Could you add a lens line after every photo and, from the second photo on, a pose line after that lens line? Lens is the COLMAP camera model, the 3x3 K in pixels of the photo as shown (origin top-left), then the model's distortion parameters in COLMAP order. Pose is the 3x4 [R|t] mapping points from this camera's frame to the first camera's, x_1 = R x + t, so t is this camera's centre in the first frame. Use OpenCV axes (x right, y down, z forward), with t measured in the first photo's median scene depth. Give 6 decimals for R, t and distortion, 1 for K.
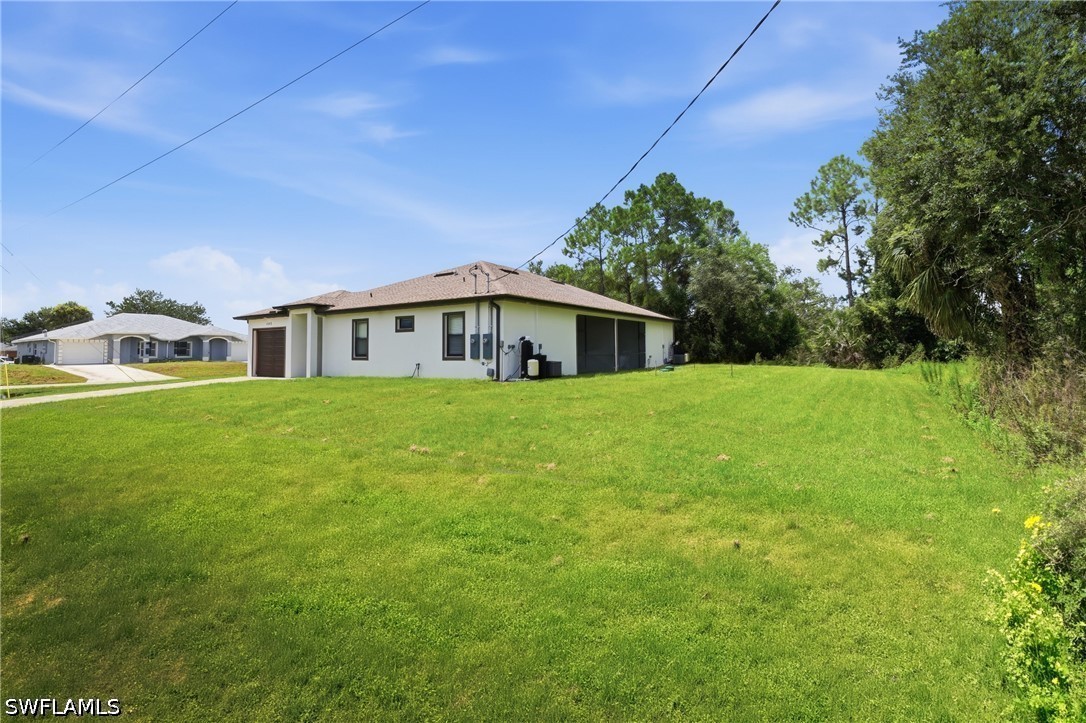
lens RADIAL K [[460.7, 0, 543.0], [0, 460.7, 361.5], [0, 0, 1]] dist [-0.000310, -0.000041]
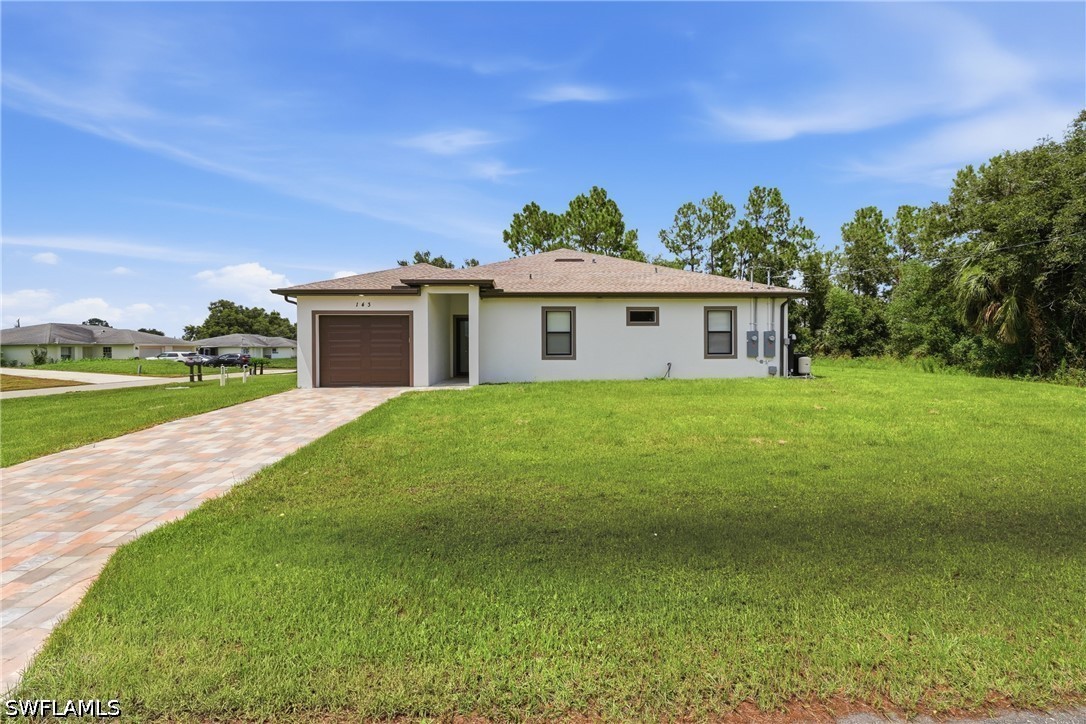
lens RADIAL K [[460.7, 0, 543.0], [0, 460.7, 362.0], [0, 0, 1]] dist [-0.000310, -0.000041]
pose [[0.820369, -0.005162, 0.571812, -0.948452], [0.009787, 0.999940, -0.005015, 0.005062], [-0.571751, 0.009710, 0.820370, 0.413081]]
